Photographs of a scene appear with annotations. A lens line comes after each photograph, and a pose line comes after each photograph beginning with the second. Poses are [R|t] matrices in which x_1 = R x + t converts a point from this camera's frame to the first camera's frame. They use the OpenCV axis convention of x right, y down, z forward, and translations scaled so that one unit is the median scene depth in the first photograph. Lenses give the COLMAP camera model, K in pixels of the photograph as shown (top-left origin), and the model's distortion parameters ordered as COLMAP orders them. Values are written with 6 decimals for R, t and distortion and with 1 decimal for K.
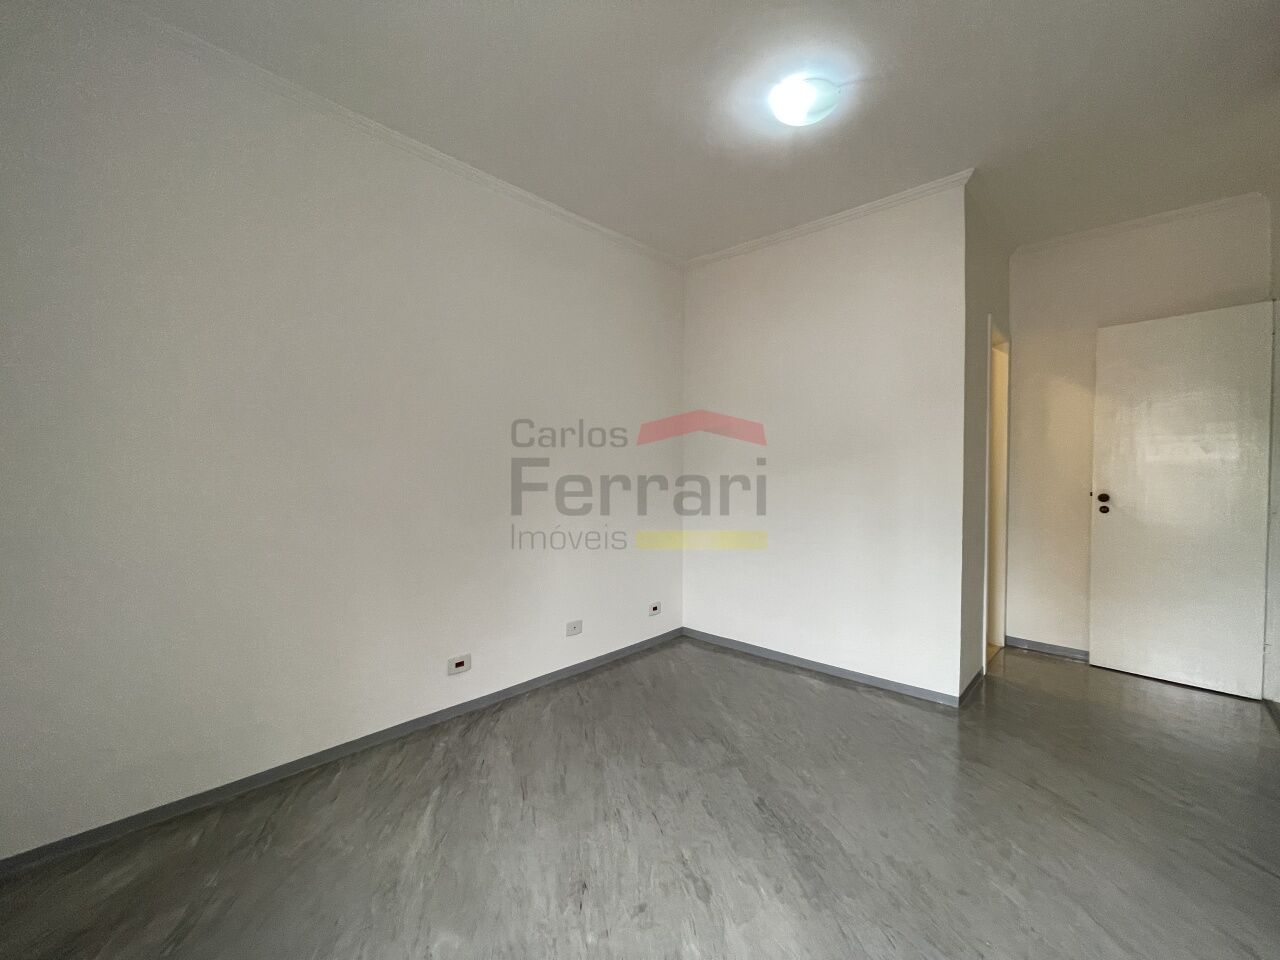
lens RADIAL K [[518.3, 0, 640.0], [0, 518.3, 480.0], [0, 0, 1]] dist [-0.003562, 0.000602]
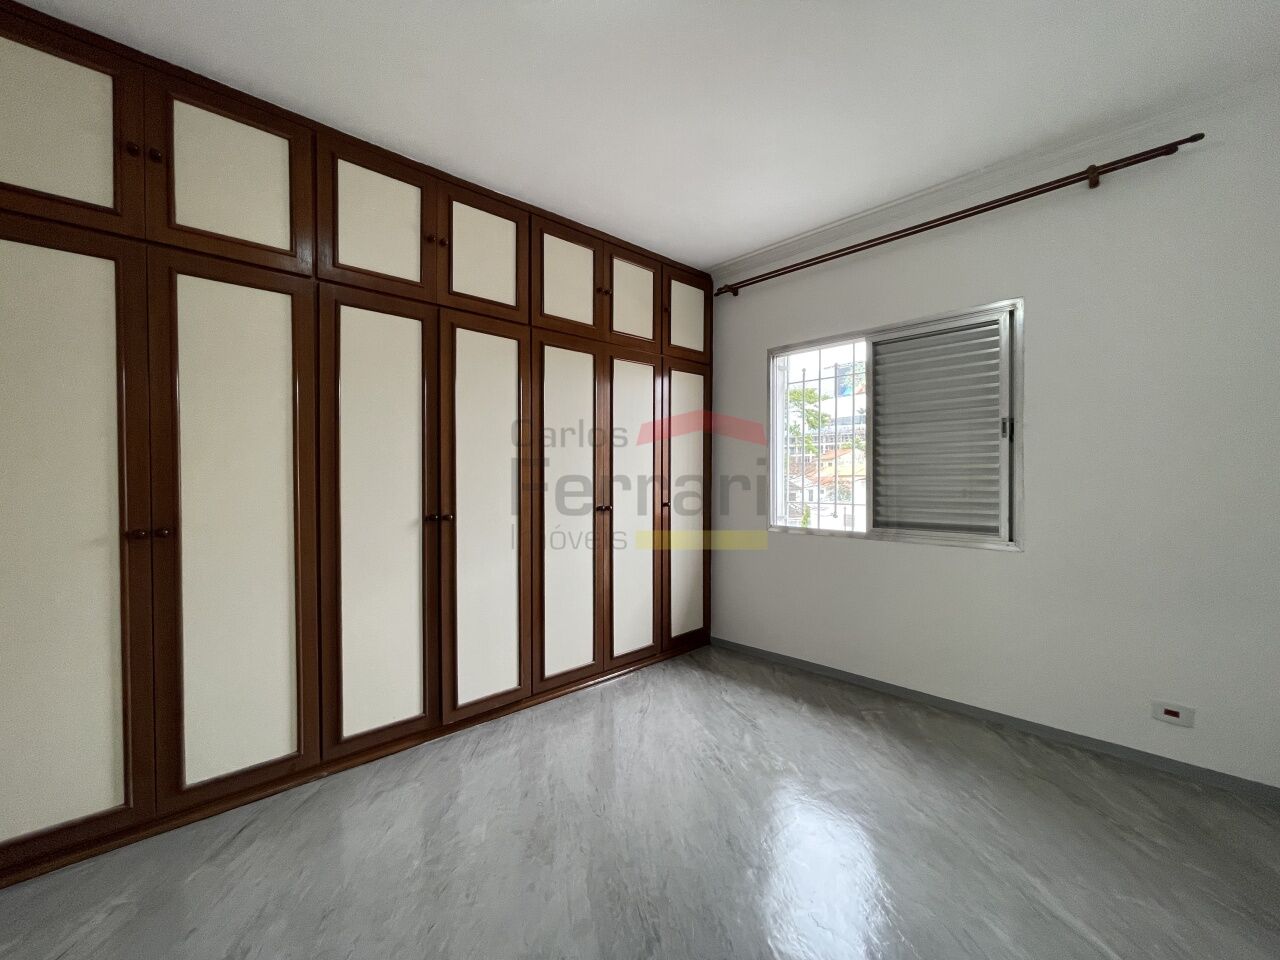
lens RADIAL K [[518.3, 0, 640.0], [0, 518.3, 480.0], [0, 0, 1]] dist [-0.003562, 0.000602]
pose [[-0.997179, 0.003406, 0.074977, 0.189459], [0.005075, 0.999743, 0.022081, -0.045436], [-0.074882, 0.022399, -0.996941, 1.696976]]
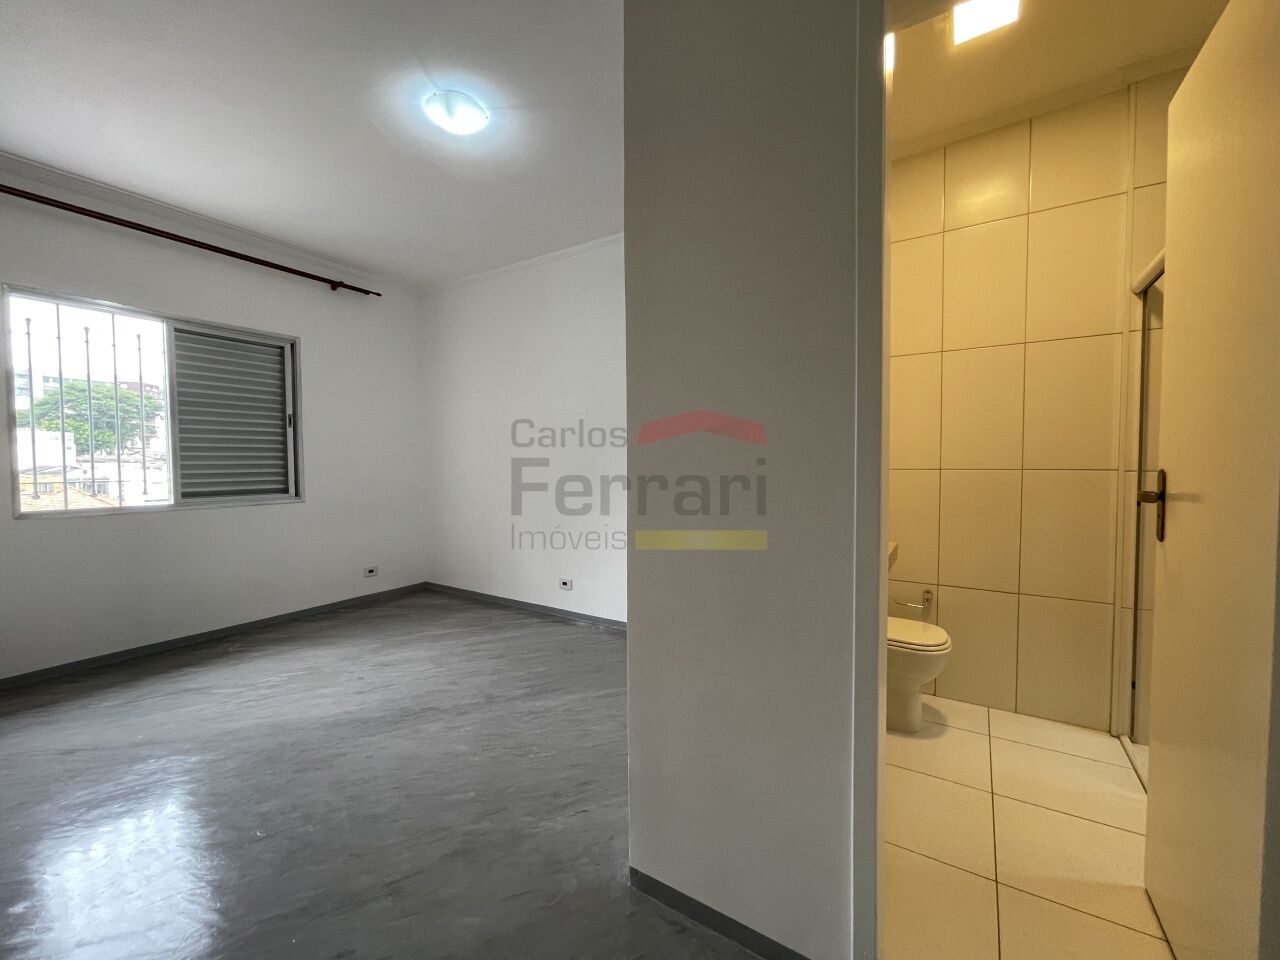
lens RADIAL K [[518.3, 0, 640.0], [0, 518.3, 480.0], [0, 0, 1]] dist [-0.003562, 0.000602]
pose [[0.175809, 0.031695, -0.983914, 1.568806], [-0.011957, 0.999477, 0.030060, 0.004540], [0.984352, 0.006480, 0.176096, 1.266635]]
